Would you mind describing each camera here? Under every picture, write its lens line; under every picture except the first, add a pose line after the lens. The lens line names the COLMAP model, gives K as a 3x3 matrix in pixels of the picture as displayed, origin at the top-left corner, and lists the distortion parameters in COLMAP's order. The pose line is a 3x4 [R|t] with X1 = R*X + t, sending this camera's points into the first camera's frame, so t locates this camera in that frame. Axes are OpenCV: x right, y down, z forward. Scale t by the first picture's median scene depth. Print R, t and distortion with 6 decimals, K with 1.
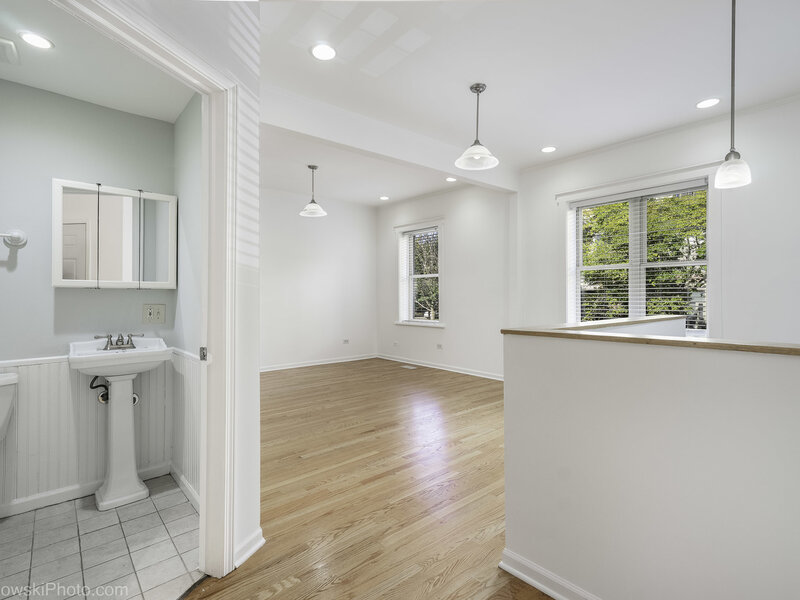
lens RADIAL K [[407.7, 0, 400.3], [0, 407.7, 295.5], [0, 0, 1]] dist [-0.003033, 0.011472]
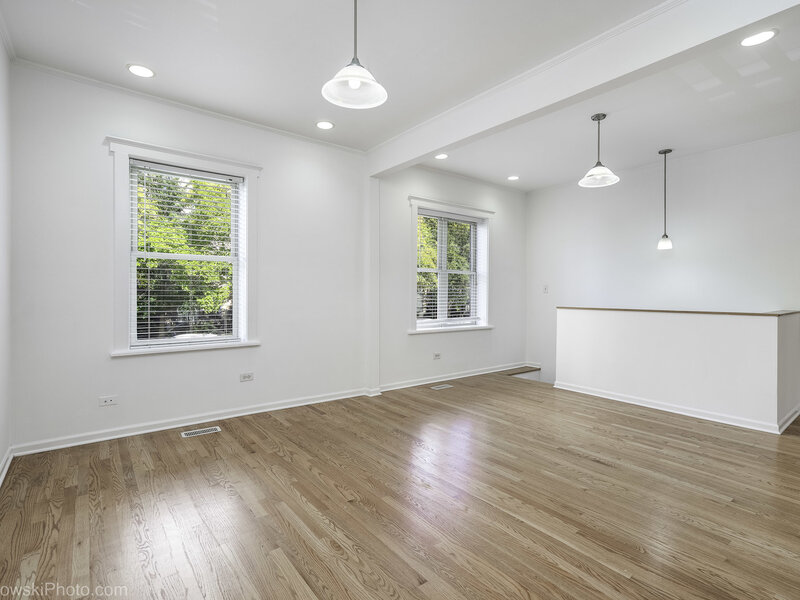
lens RADIAL K [[407.7, 0, 400.3], [0, 407.7, 295.5], [0, 0, 1]] dist [-0.003033, 0.011472]
pose [[0.050131, -0.003855, 0.998735, -0.778437], [-0.006978, 0.999967, 0.004210, -0.001194], [-0.998718, -0.007181, 0.050103, 1.166587]]
